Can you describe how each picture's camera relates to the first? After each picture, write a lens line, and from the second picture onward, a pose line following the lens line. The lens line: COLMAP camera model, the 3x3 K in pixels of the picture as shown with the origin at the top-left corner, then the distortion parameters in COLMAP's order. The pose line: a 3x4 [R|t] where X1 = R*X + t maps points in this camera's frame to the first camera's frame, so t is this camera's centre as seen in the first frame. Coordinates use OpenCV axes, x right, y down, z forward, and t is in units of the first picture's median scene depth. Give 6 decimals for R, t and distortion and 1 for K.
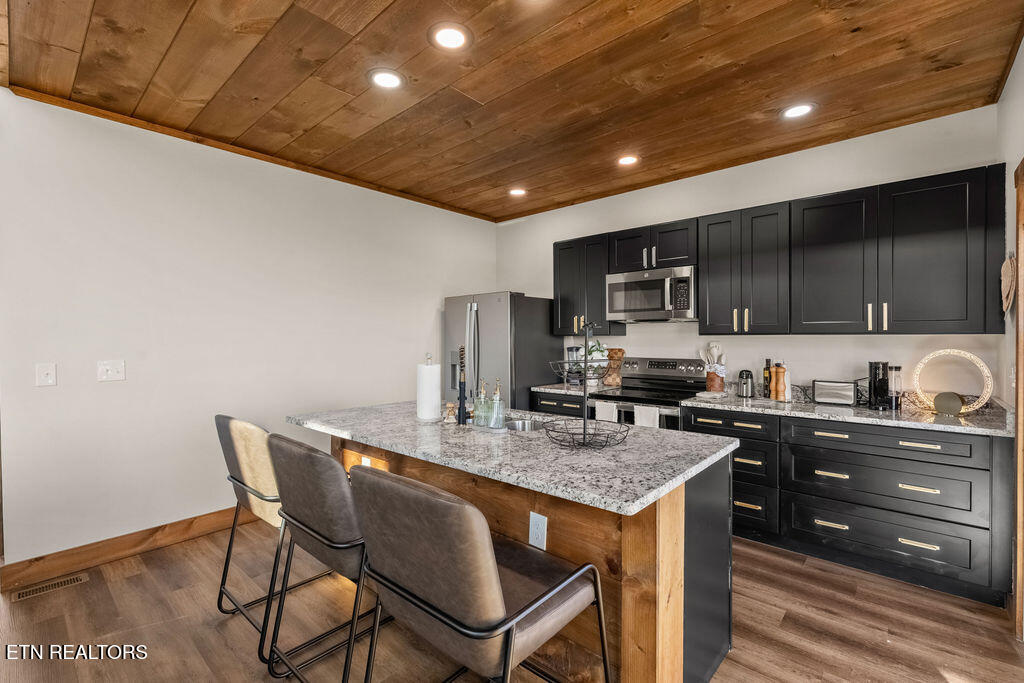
lens RADIAL K [[449.8, 0, 506.8], [0, 449.8, 343.7], [0, 0, 1]] dist [-0.002033, -0.001264]
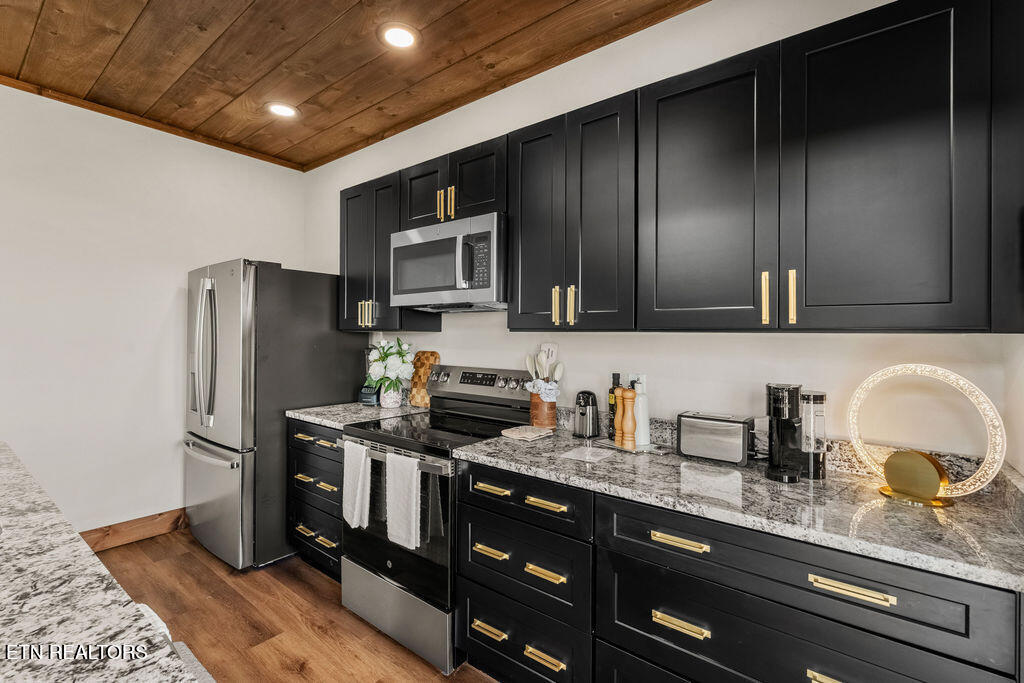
lens RADIAL K [[449.8, 0, 512.9], [0, 449.8, 336.1], [0, 0, 1]] dist [-0.002033, -0.001264]
pose [[0.997948, 0.010821, 0.063107, 0.410147], [-0.010084, 0.999877, -0.011979, -0.005629], [-0.063229, 0.011318, 0.997935, 0.426001]]
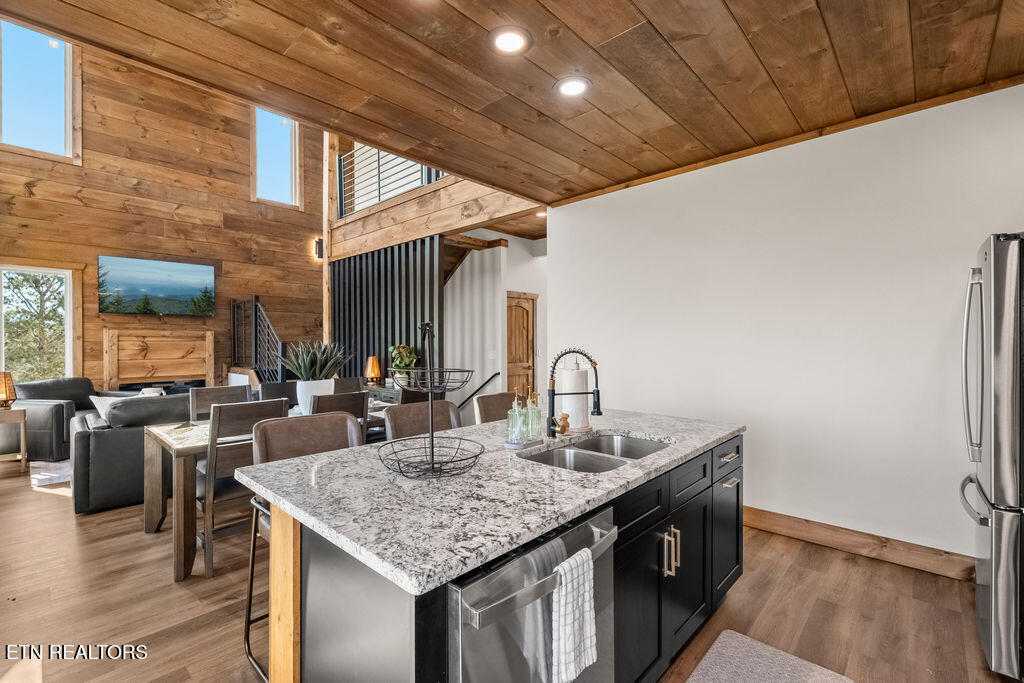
lens RADIAL K [[449.8, 0, 509.1], [0, 449.8, 344.0], [0, 0, 1]] dist [-0.002033, -0.001264]
pose [[-0.028305, 0.007095, -0.999574, 0.552790], [-0.007511, 0.999945, 0.007310, -0.009403], [0.999571, 0.007715, -0.028251, 0.646194]]
